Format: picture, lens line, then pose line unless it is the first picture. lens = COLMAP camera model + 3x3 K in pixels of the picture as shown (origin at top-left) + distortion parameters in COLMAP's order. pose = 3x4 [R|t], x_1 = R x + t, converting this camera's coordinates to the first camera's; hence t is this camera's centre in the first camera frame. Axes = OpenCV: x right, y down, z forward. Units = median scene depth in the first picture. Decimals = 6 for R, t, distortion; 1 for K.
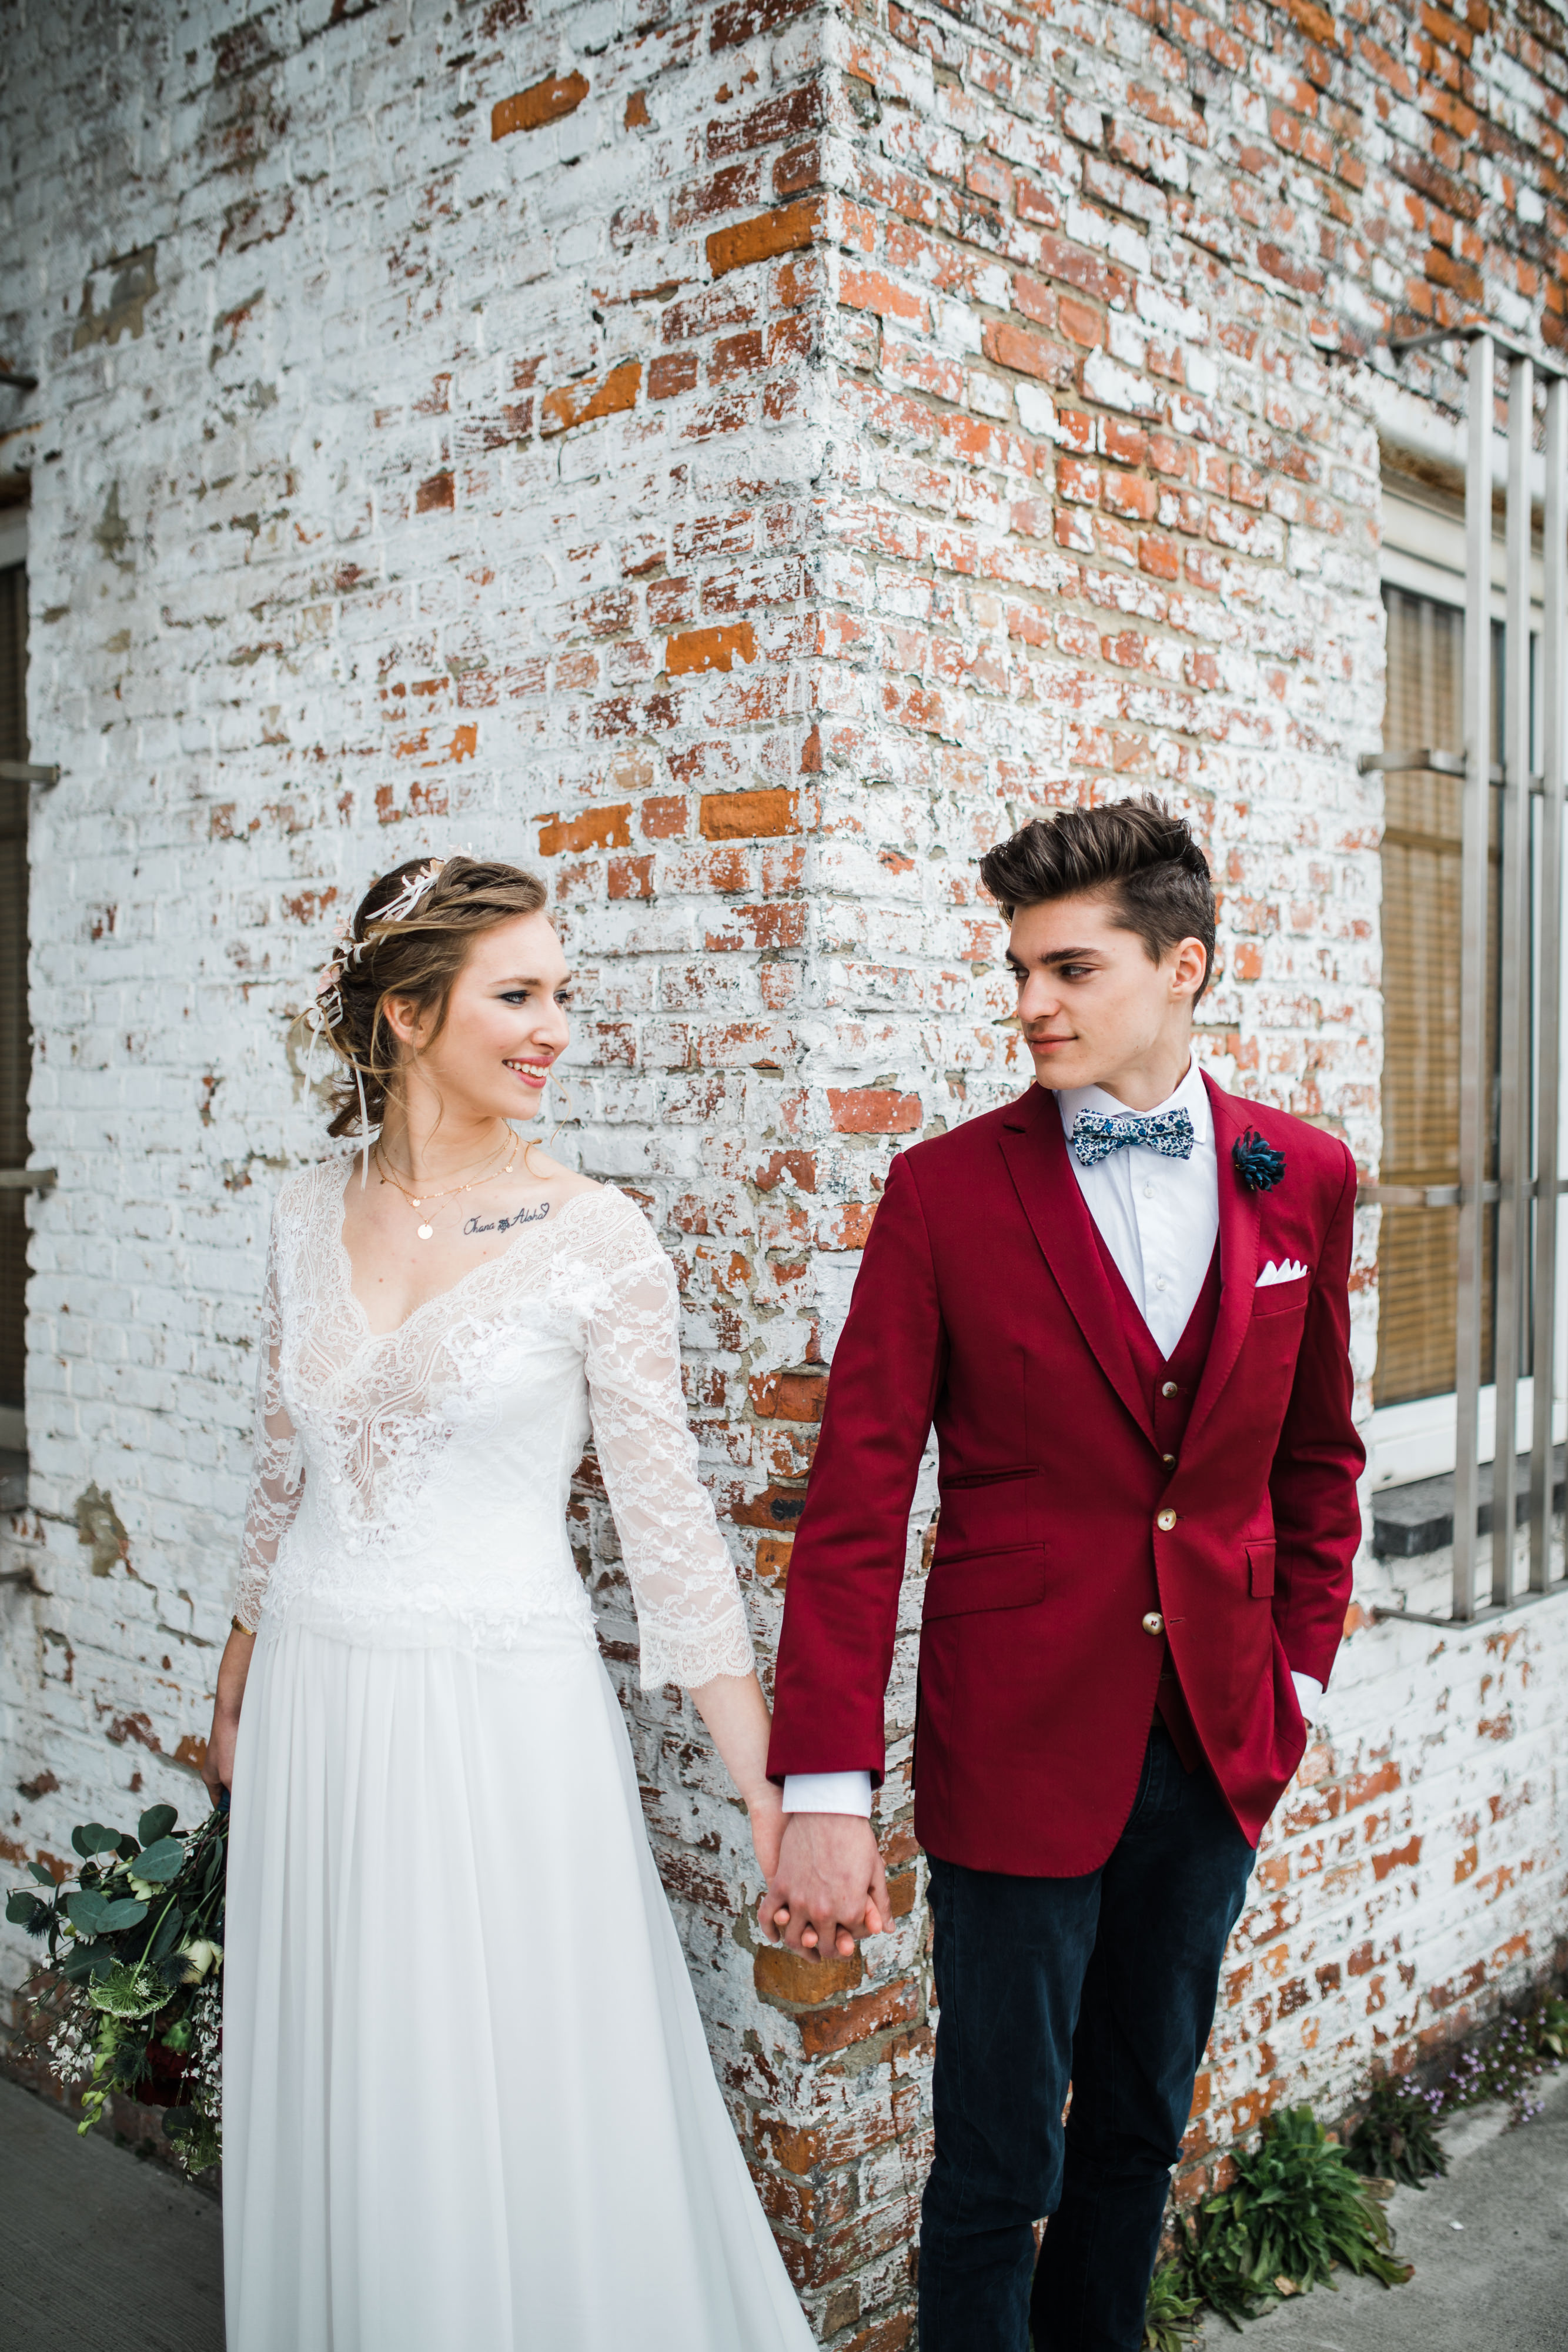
lens RADIAL K [[2376.4, 0, 782.1], [0, 2376.4, 1137.8], [0, 0, 1]] dist [-0.072725, 0.139502]
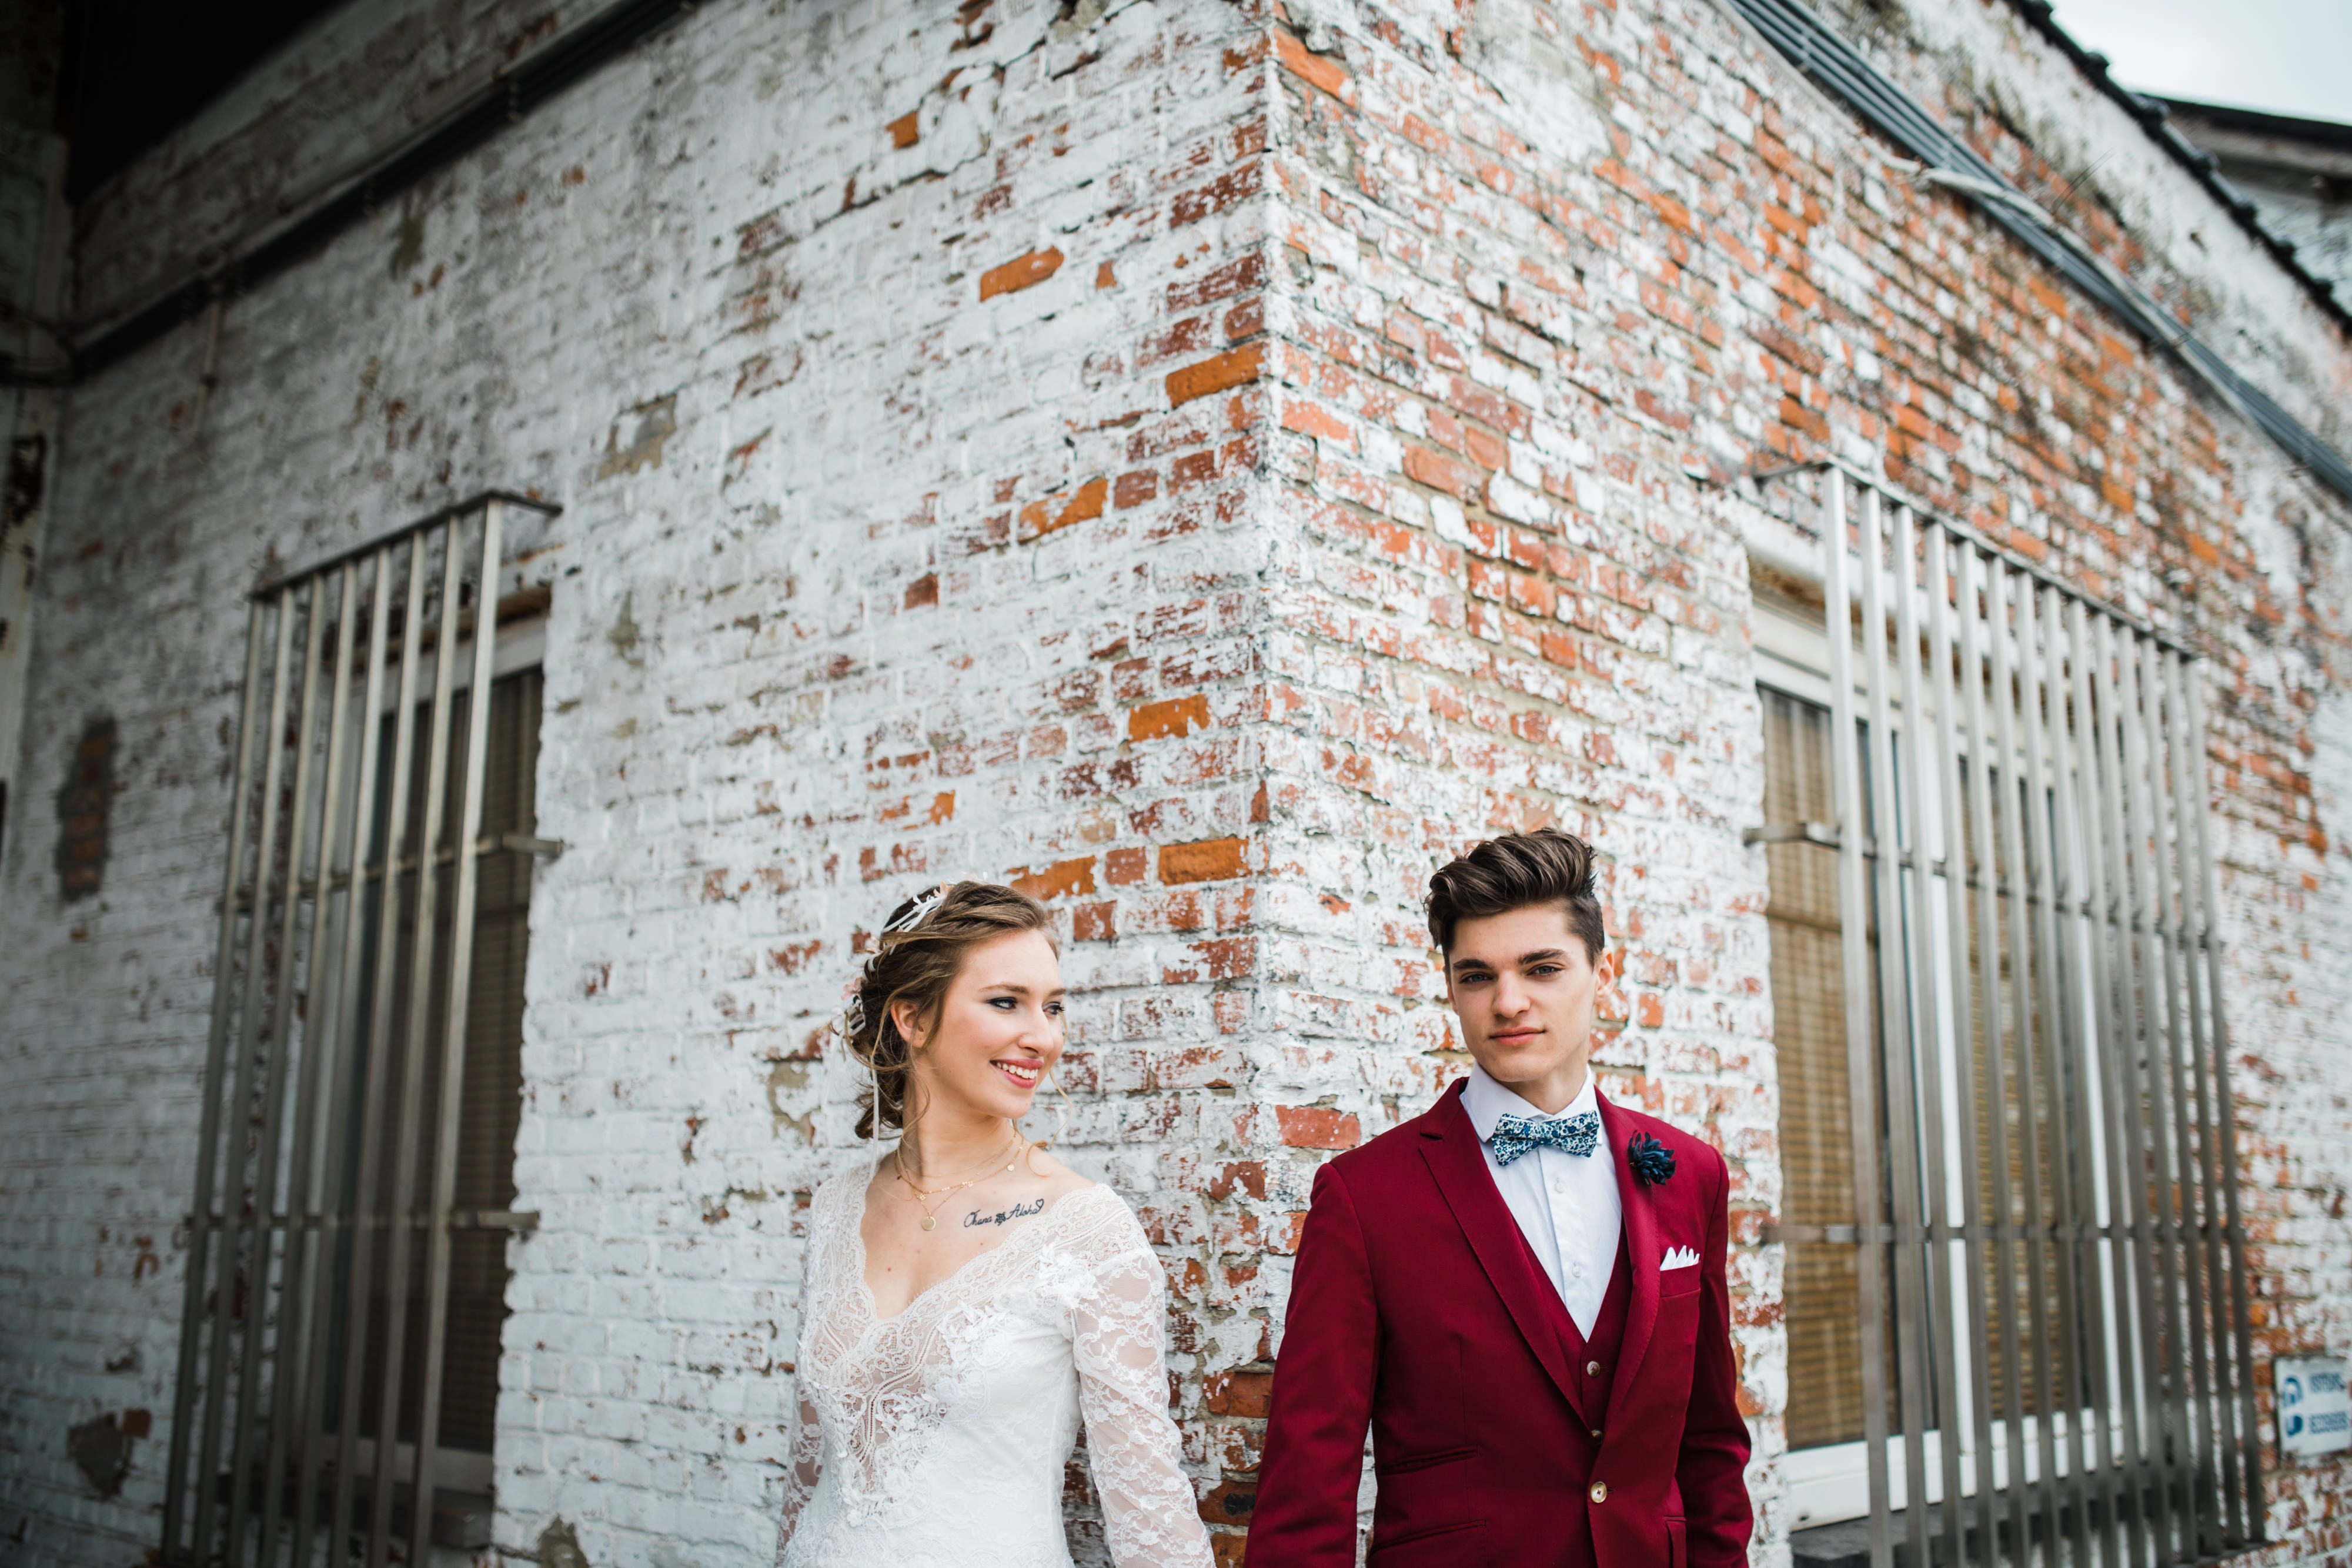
lens RADIAL K [[2376.4, 0, 1142.4], [0, 2376.4, 790.4], [0, 0, 1]] dist [-0.072725, 0.139502]
pose [[0.999964, 0.001901, -0.008266, -0.030716], [-0.003678, 0.975364, -0.220573, 0.072431], [0.007643, 0.220596, 0.975335, -0.095110]]
